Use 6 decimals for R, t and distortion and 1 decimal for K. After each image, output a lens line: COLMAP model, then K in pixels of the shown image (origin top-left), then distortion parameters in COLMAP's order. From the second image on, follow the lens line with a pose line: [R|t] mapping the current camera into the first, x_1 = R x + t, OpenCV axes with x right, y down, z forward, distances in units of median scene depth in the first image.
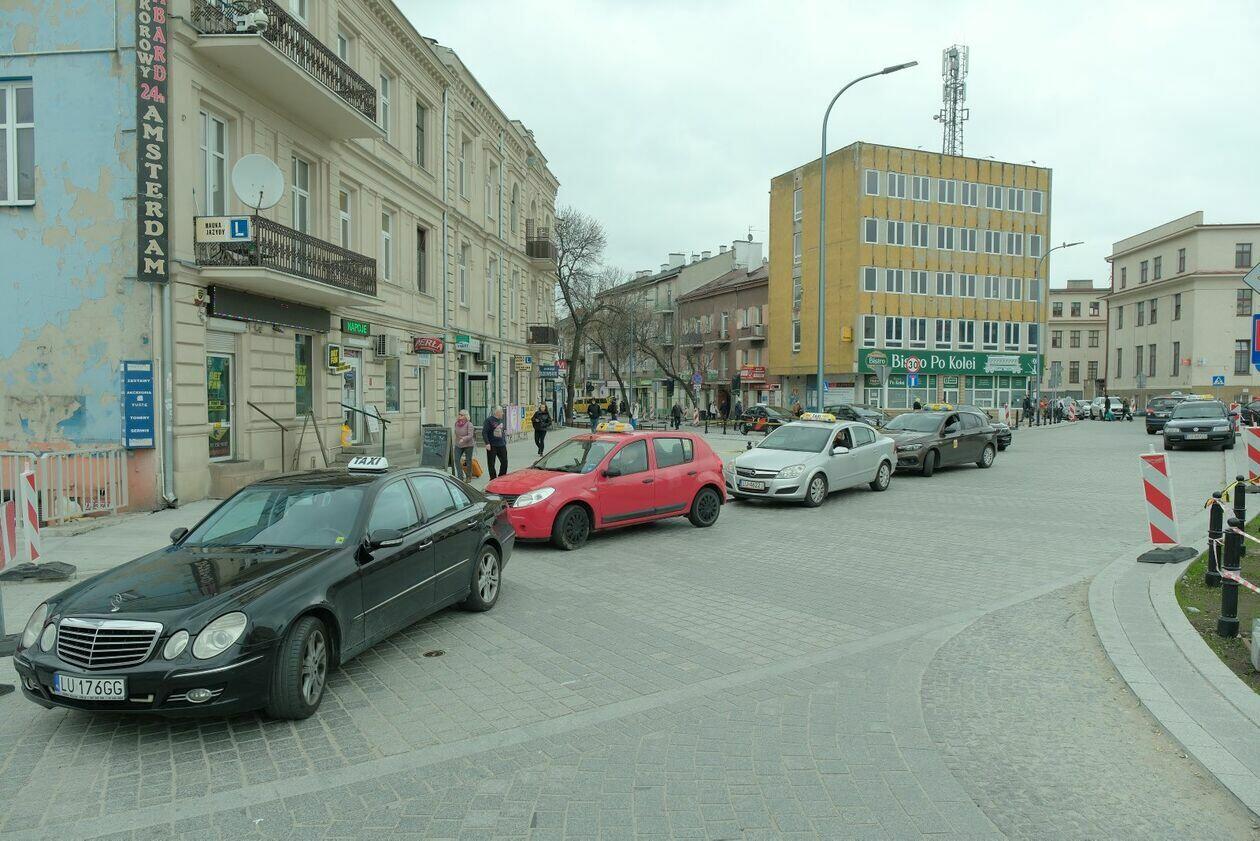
lens RADIAL K [[853.6, 0, 626.1], [0, 853.6, 432.5], [0, 0, 1]] dist [-0.023316, 0.003388]
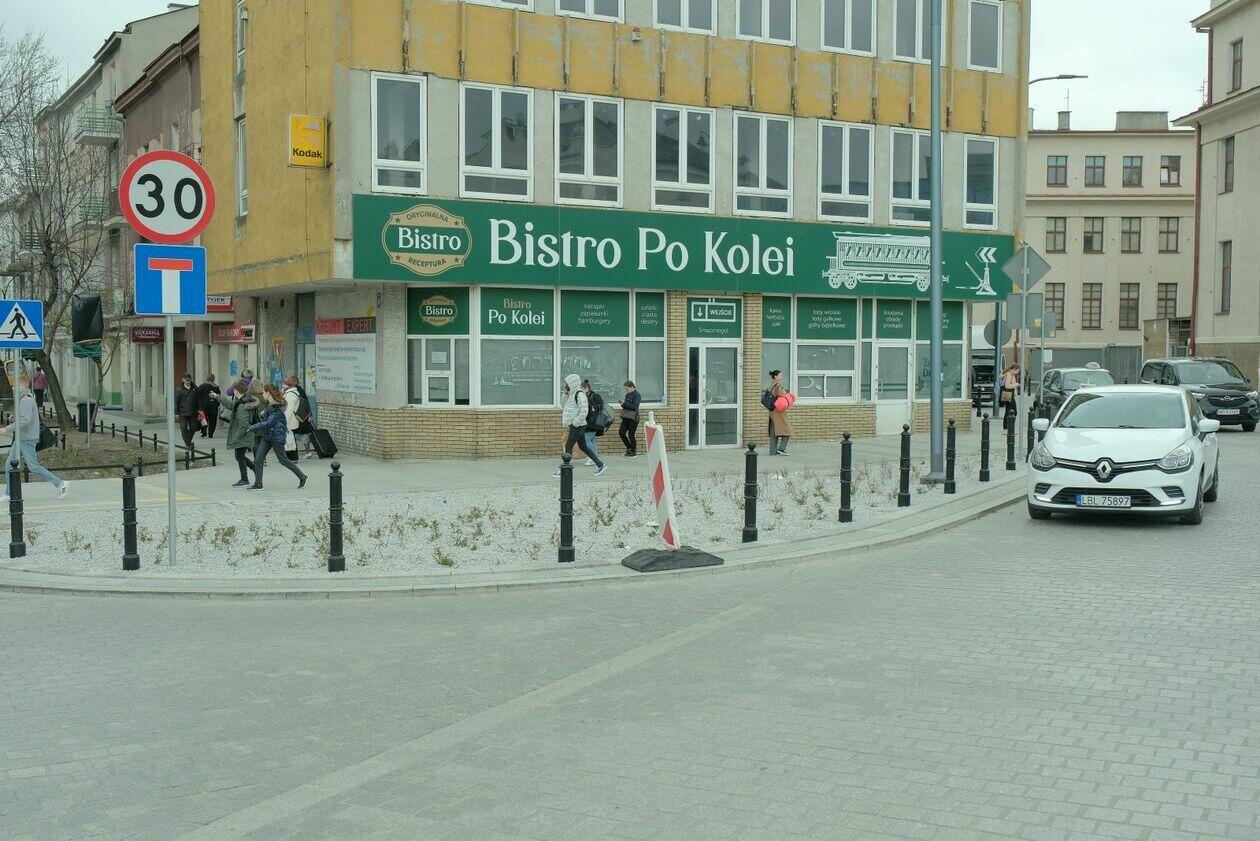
lens RADIAL K [[1401.8, 0, 629.2], [0, 1401.8, 417.6], [0, 0, 1]] dist [0.017794, 0.000000]
pose [[0.991090, -0.004388, 0.133125, 0.282171], [0.003982, 0.999987, 0.003316, -0.024634], [-0.133138, -0.002757, 0.991094, 0.499199]]
